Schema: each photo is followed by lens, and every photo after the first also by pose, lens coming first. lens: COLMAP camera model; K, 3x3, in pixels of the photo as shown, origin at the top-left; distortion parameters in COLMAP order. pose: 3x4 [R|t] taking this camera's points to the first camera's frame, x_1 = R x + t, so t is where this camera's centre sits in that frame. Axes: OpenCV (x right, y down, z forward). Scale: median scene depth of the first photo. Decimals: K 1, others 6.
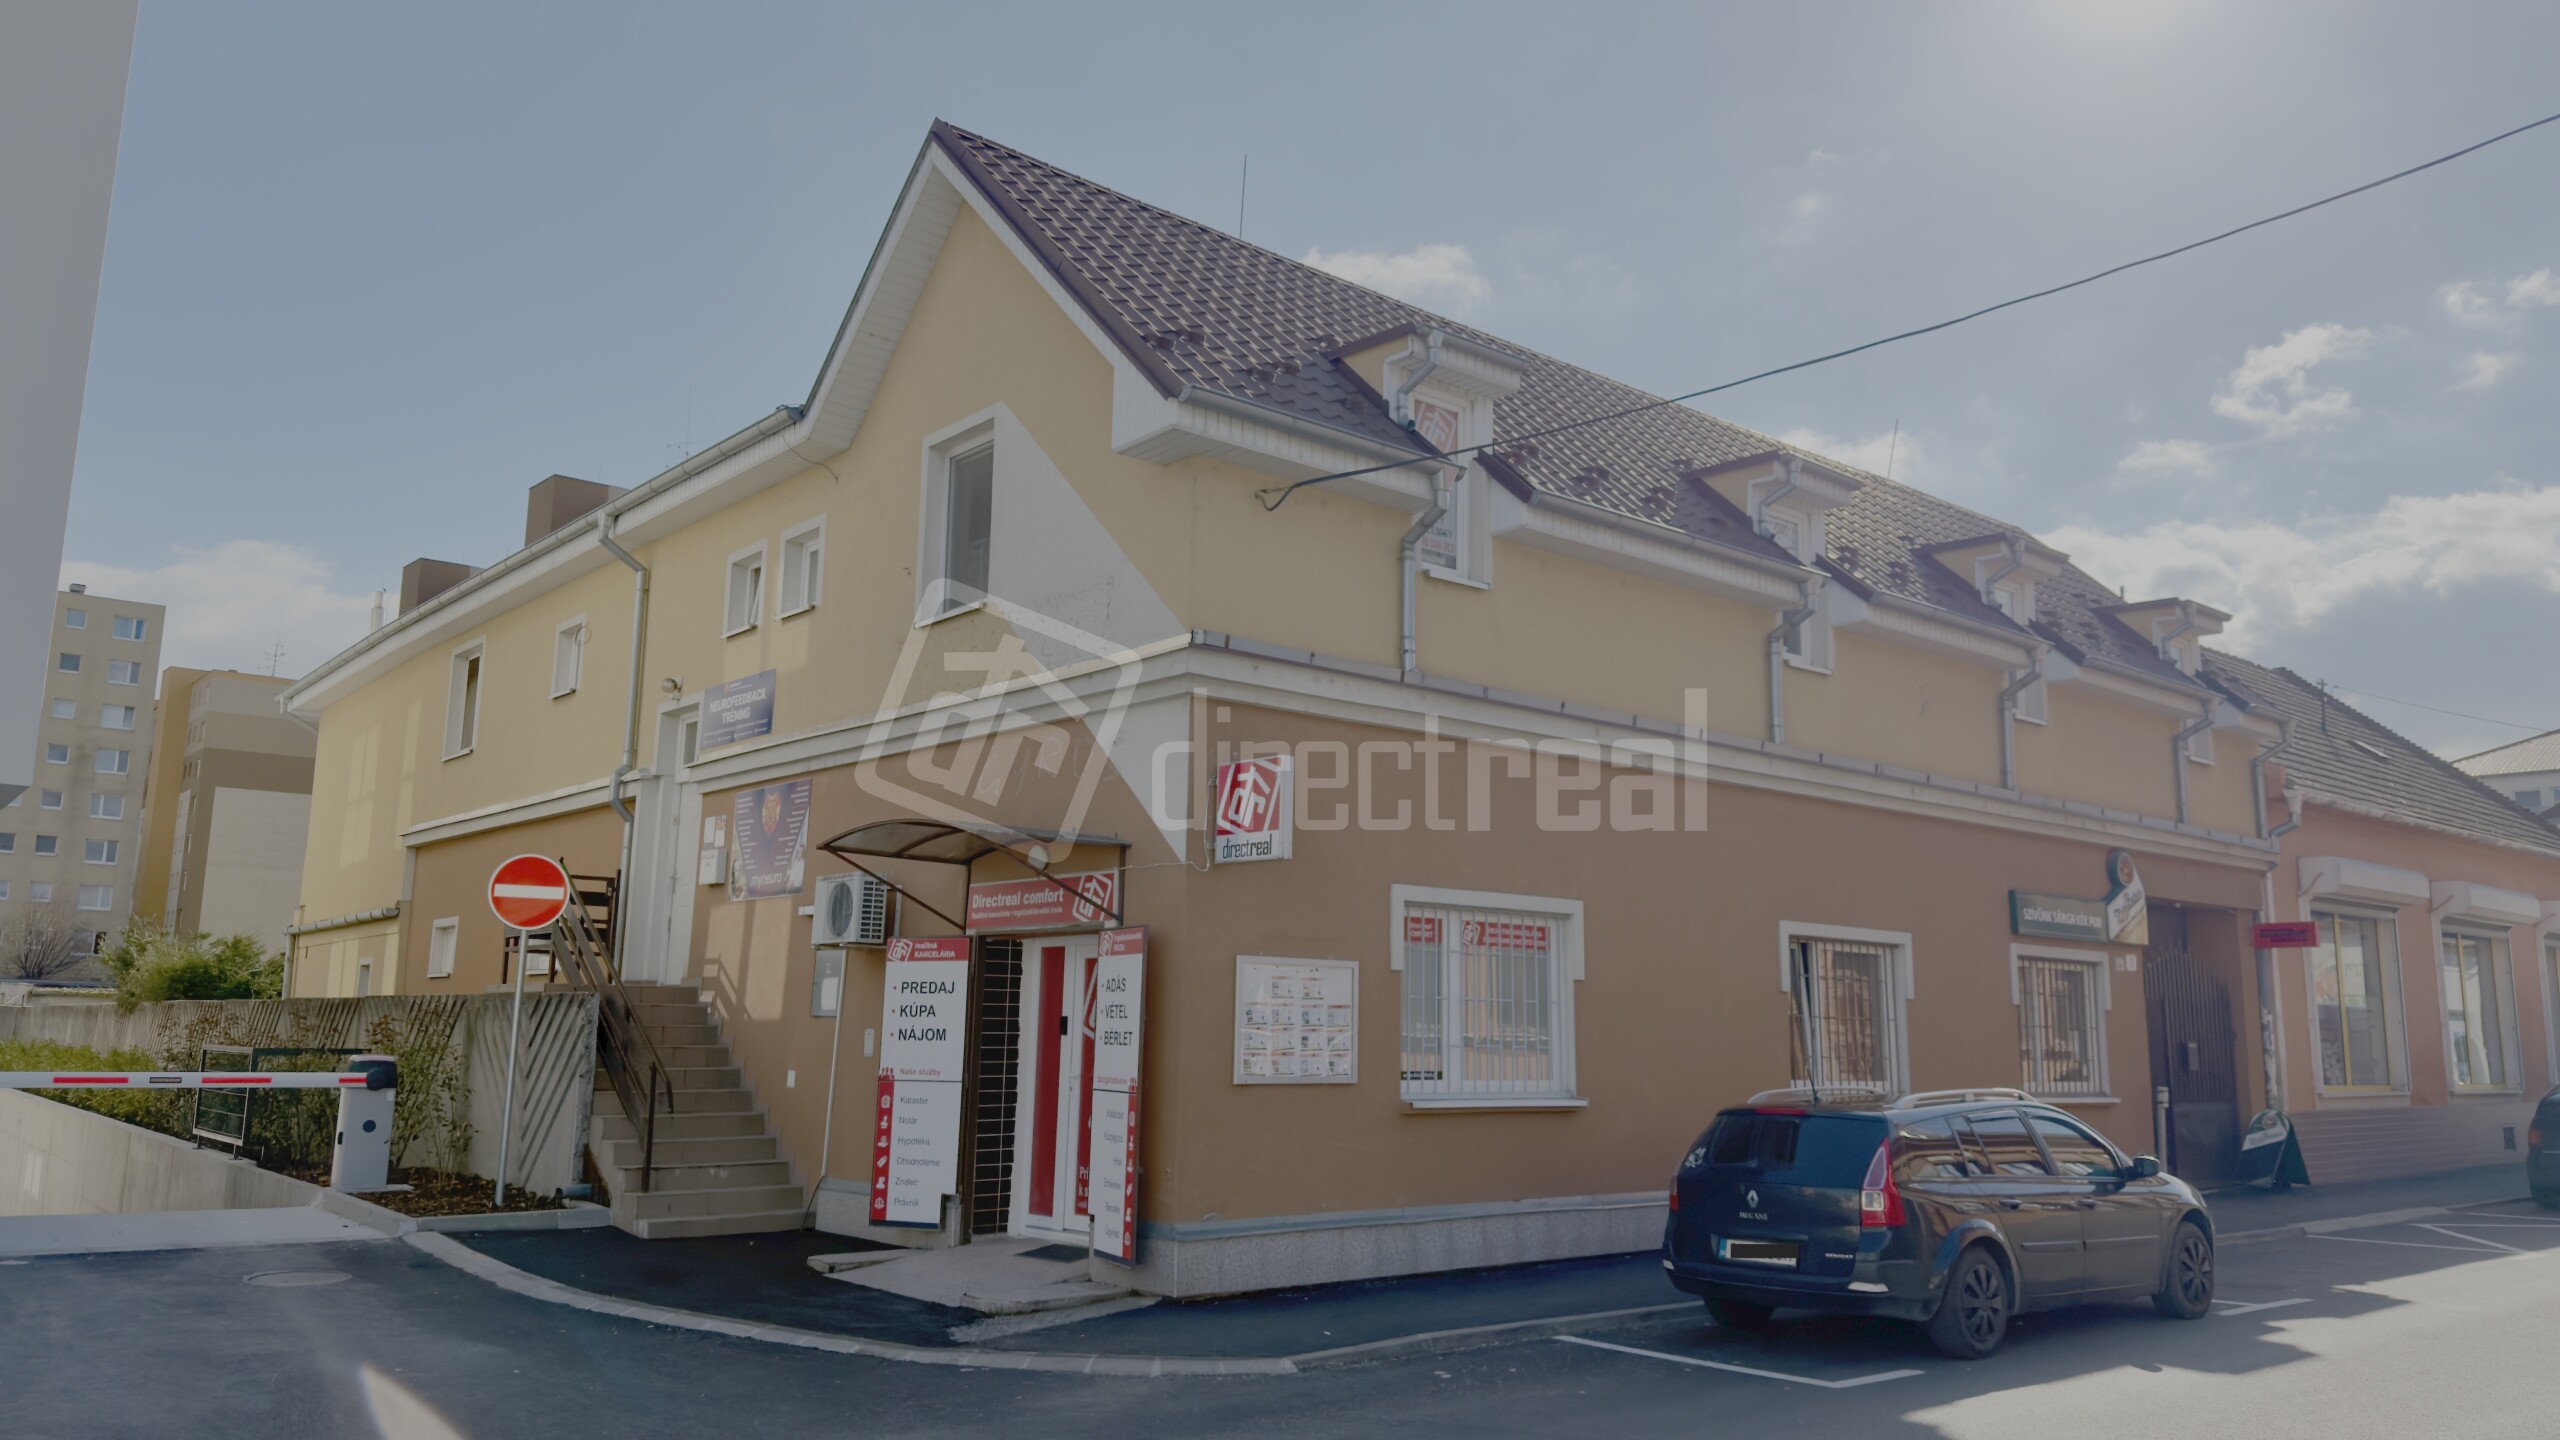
lens RADIAL K [[1803.5, 0, 1274.1], [0, 1803.5, 730.3], [0, 0, 1]] dist [0.035338, -0.001131]
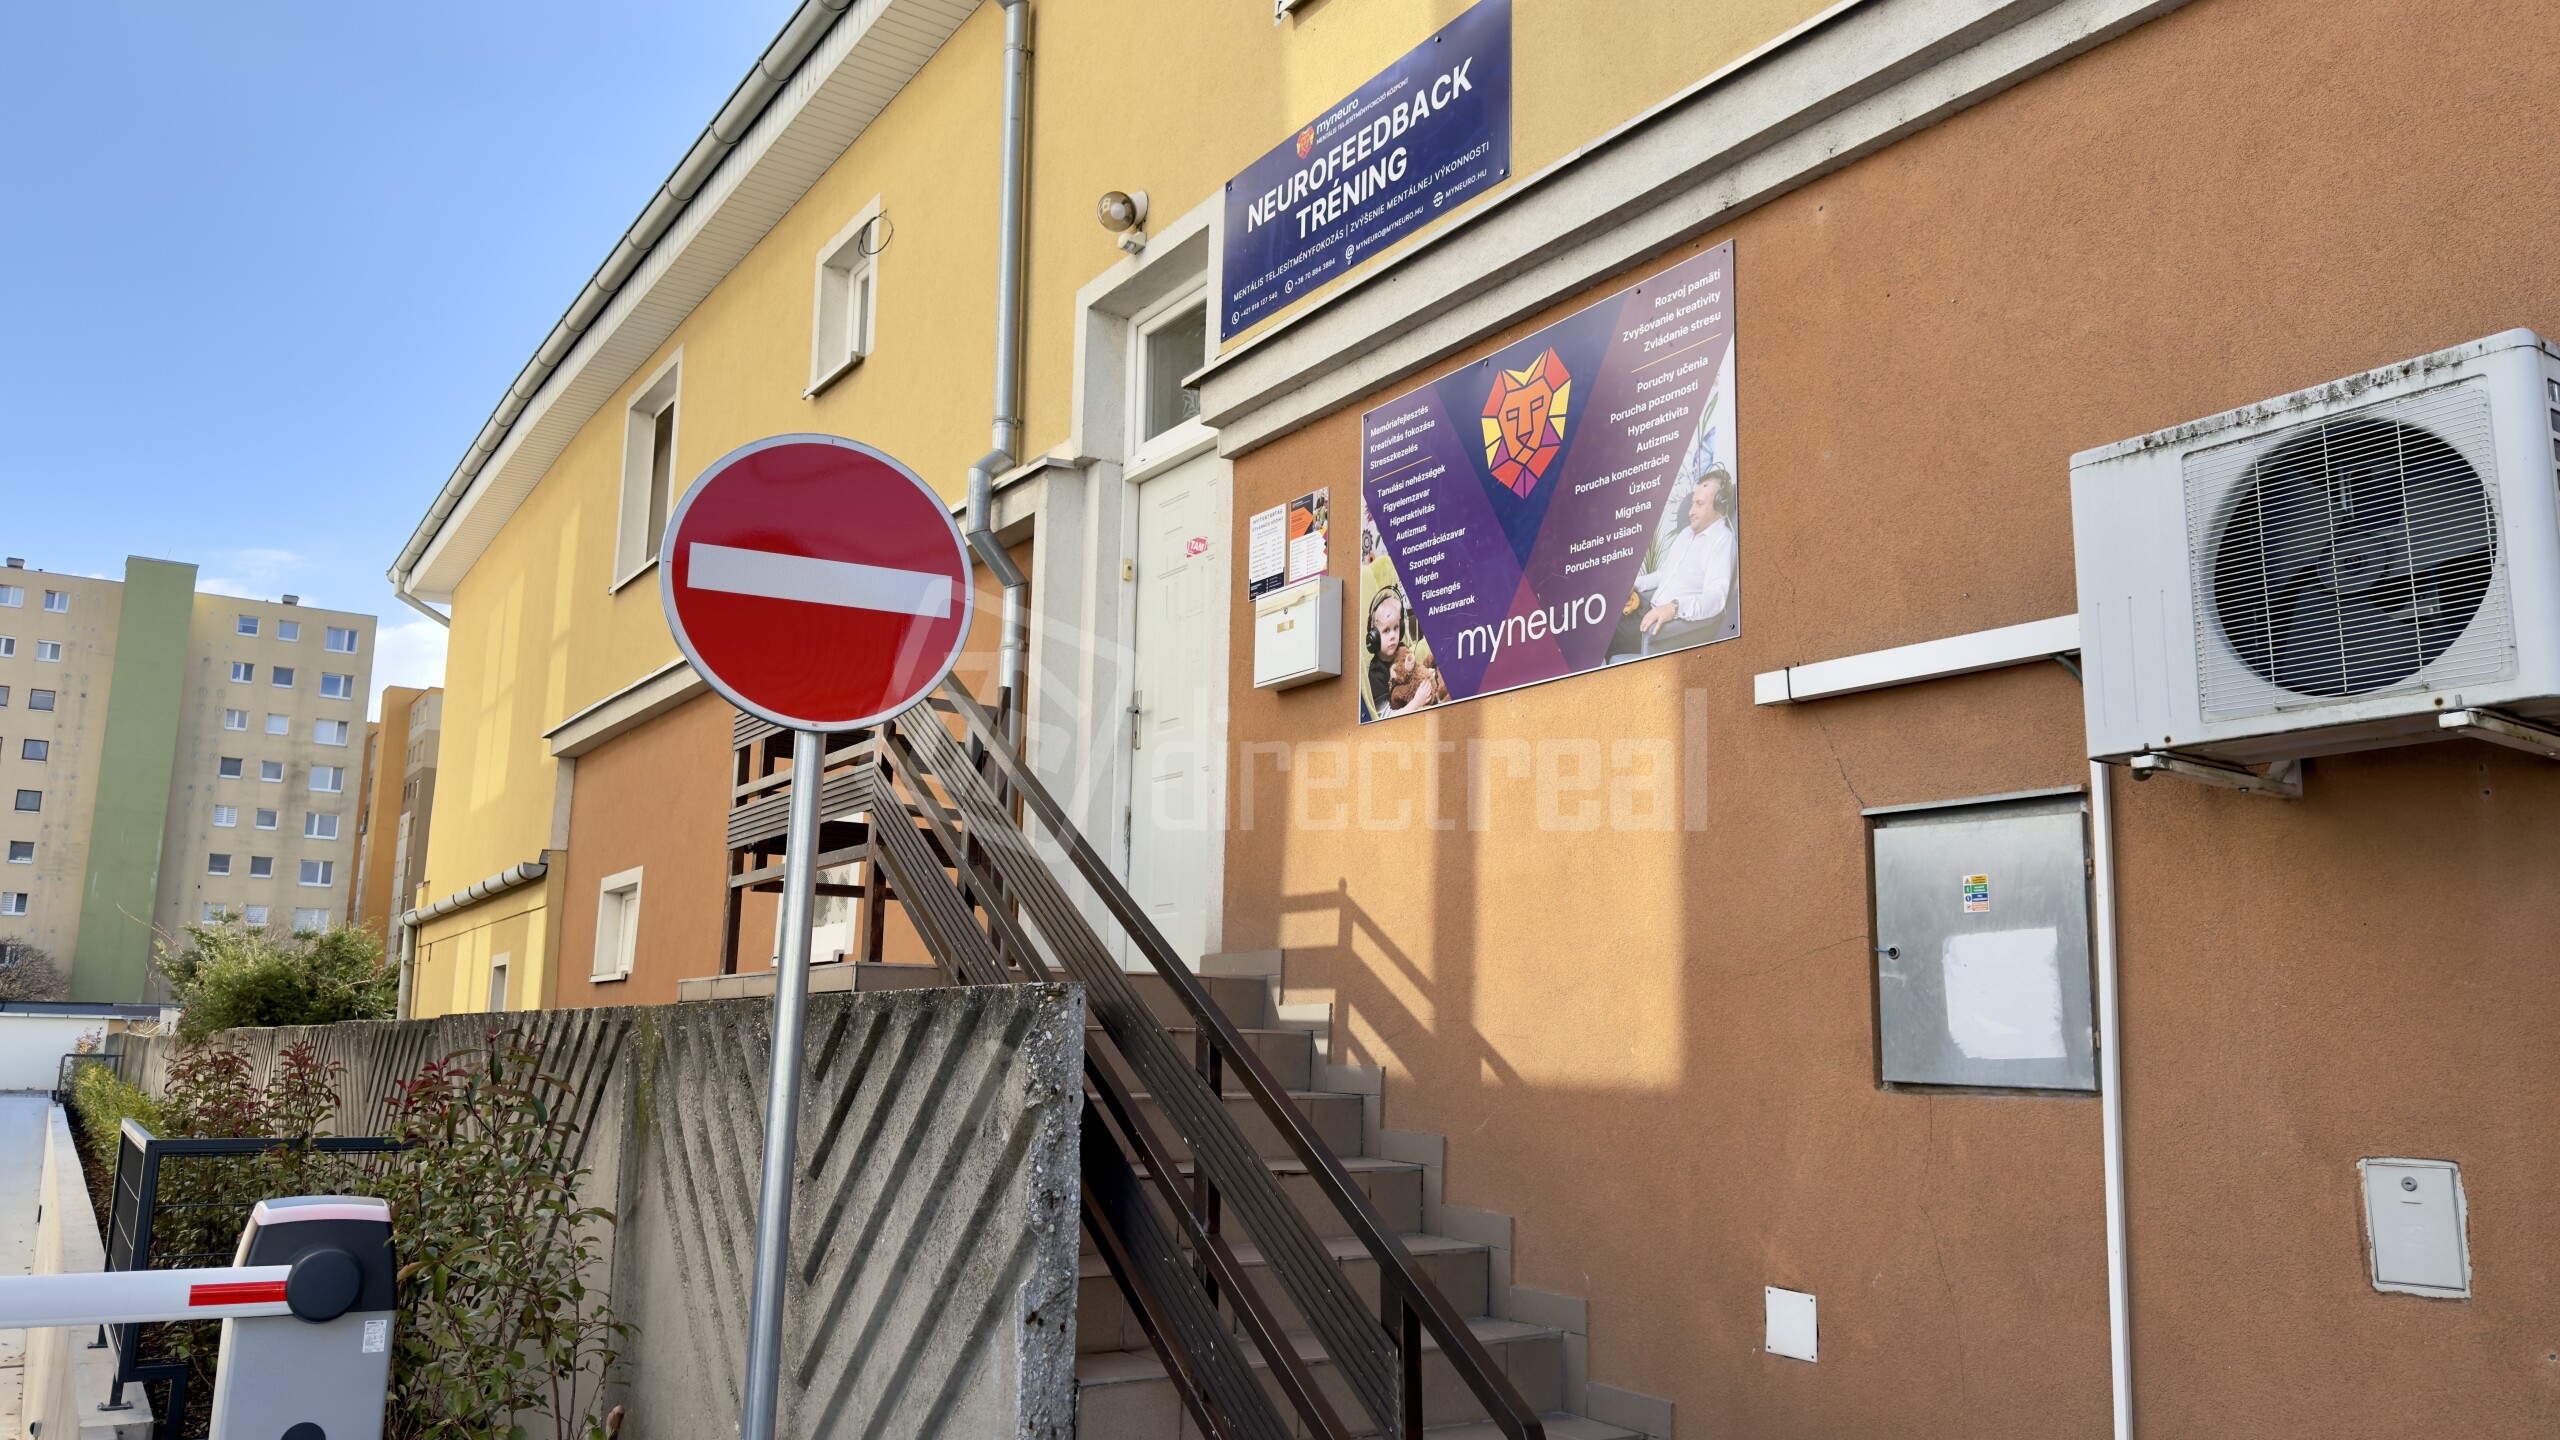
lens RADIAL K [[1803.5, 0, 1290.7], [0, 1803.5, 717.9], [0, 0, 1]] dist [0.035338, -0.001131]
pose [[0.995256, -0.023473, -0.094417, -0.255978], [0.021735, 0.999576, -0.019387, 0.090255], [0.094832, 0.017243, 0.995344, 0.600225]]
